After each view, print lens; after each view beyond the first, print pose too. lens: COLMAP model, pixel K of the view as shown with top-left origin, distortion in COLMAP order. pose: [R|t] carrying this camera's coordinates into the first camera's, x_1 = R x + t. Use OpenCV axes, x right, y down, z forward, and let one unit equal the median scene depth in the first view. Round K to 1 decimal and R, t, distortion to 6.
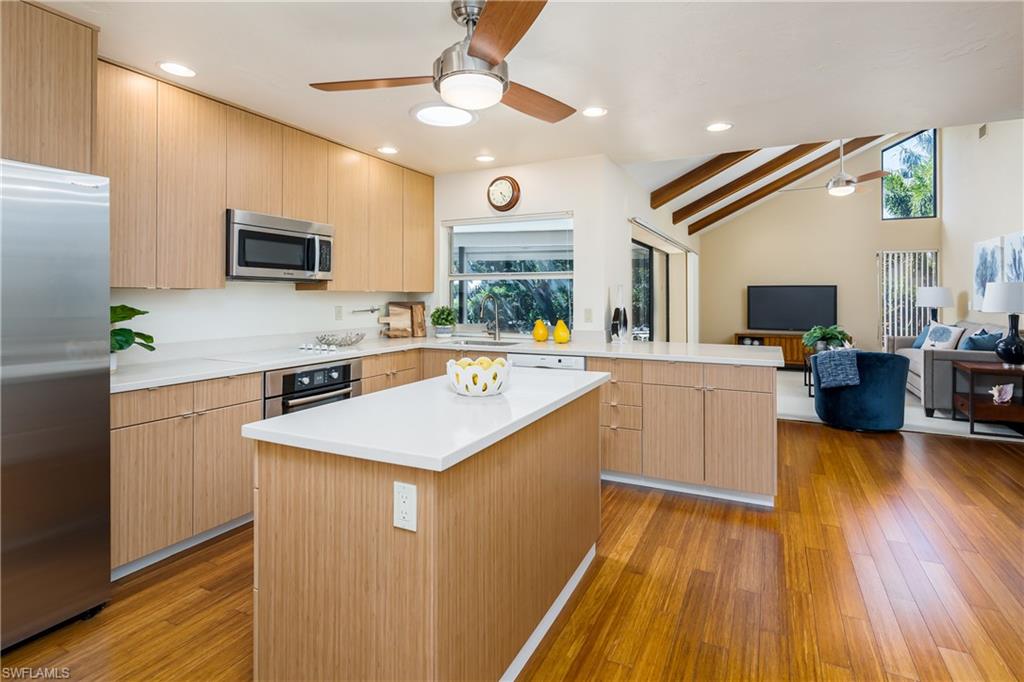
lens RADIAL K [[512.1, 0, 509.5], [0, 512.1, 295.1], [0, 0, 1]] dist [0.003441, 0.000143]
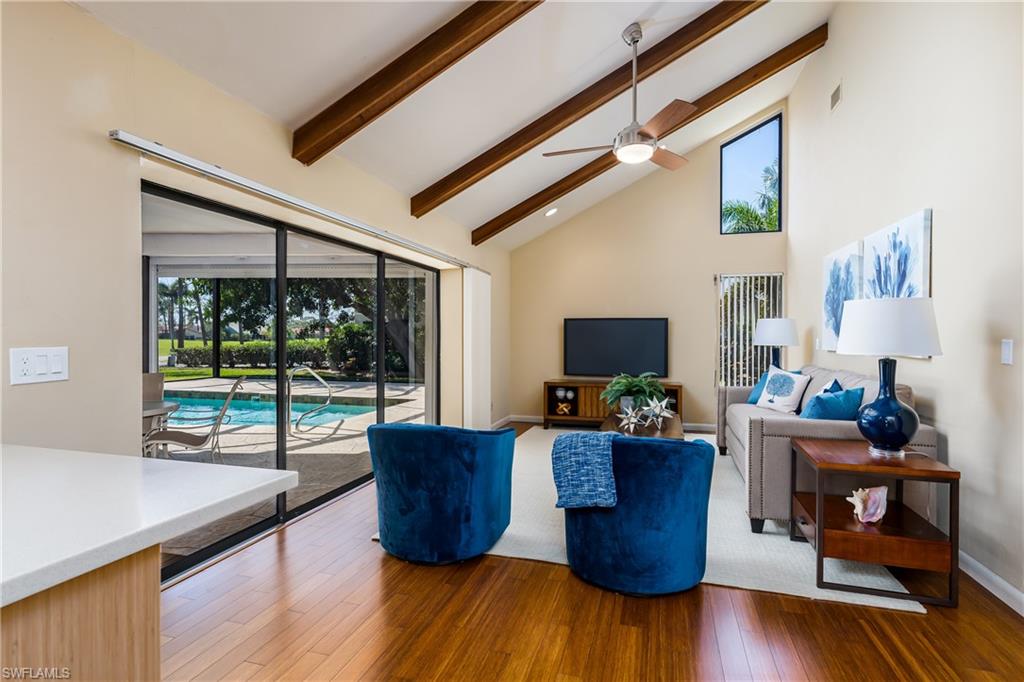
lens RADIAL K [[499.3, 0, 514.5], [0, 499.3, 336.6], [0, 0, 1]] dist [0.014605, 0.000104]
pose [[0.982881, 0.002198, 0.184230, 0.482161], [-0.002611, 0.999995, 0.002001, 0.013714], [-0.184224, -0.002448, 0.982881, 0.534759]]
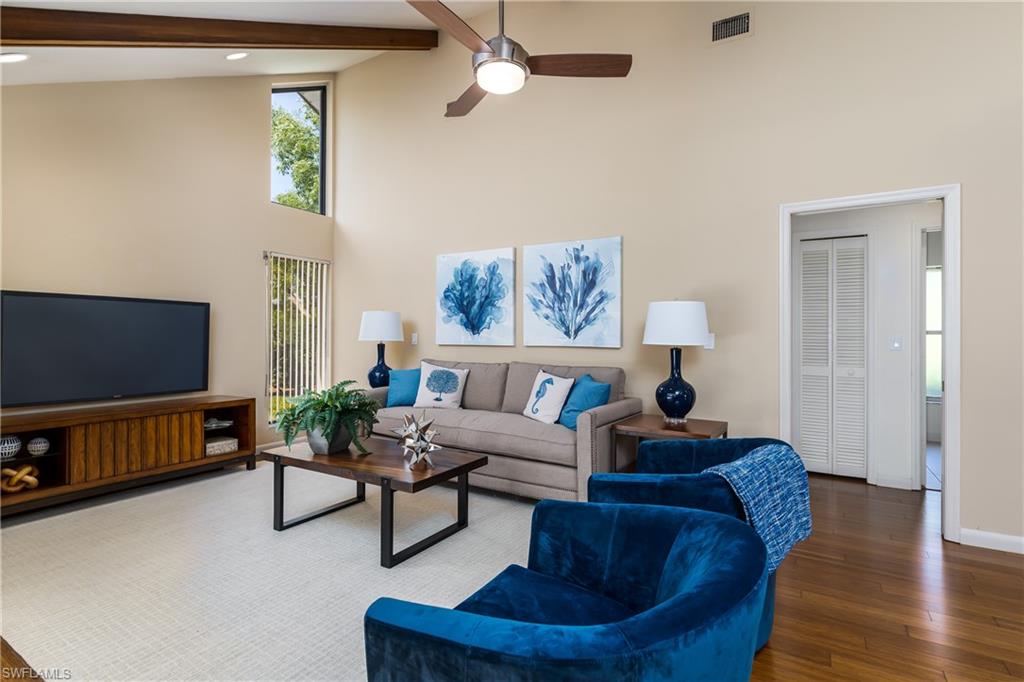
lens RADIAL K [[493.6, 0, 508.9], [0, 493.6, 335.9], [0, 0, 1]] dist [-0.004620, -0.001018]
pose [[0.071089, -0.000732, 0.997470, 0.274688], [-0.006565, 0.999978, 0.001202, 0.020974], [-0.997448, -0.006634, 0.071083, 1.159423]]
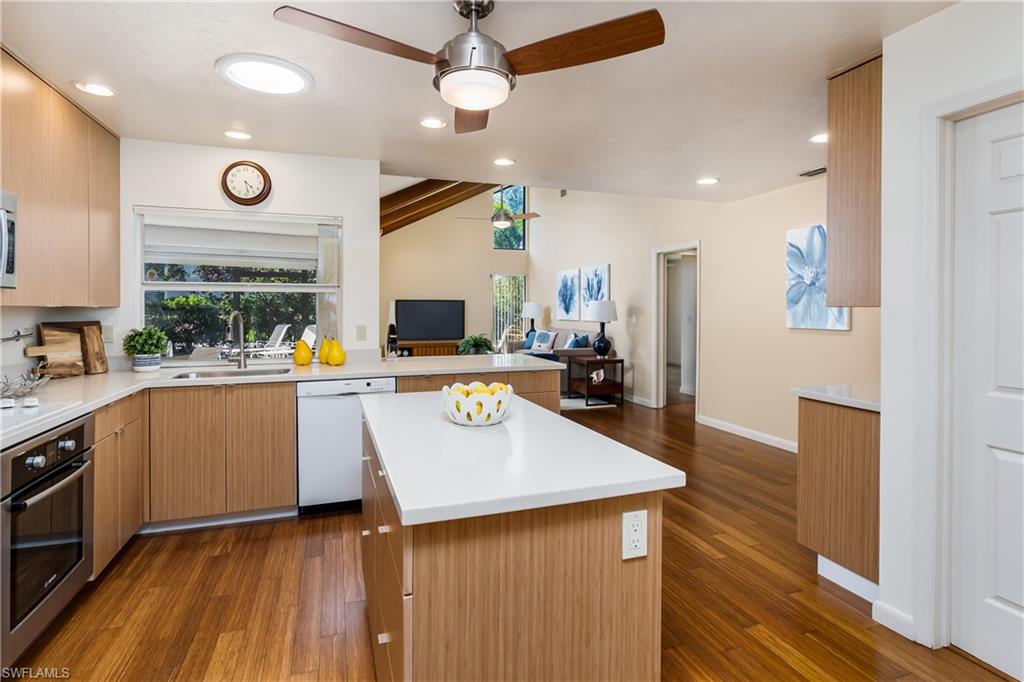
lens RADIAL K [[526.1, 0, 510.5], [0, 526.1, 314.4], [0, 0, 1]] dist [0.000687, 0.000278]
pose [[0.695989, -0.009690, 0.717987, -0.290999], [0.000364, 0.999914, 0.013142, -0.005098], [-0.718052, -0.008885, 0.695932, 0.128673]]
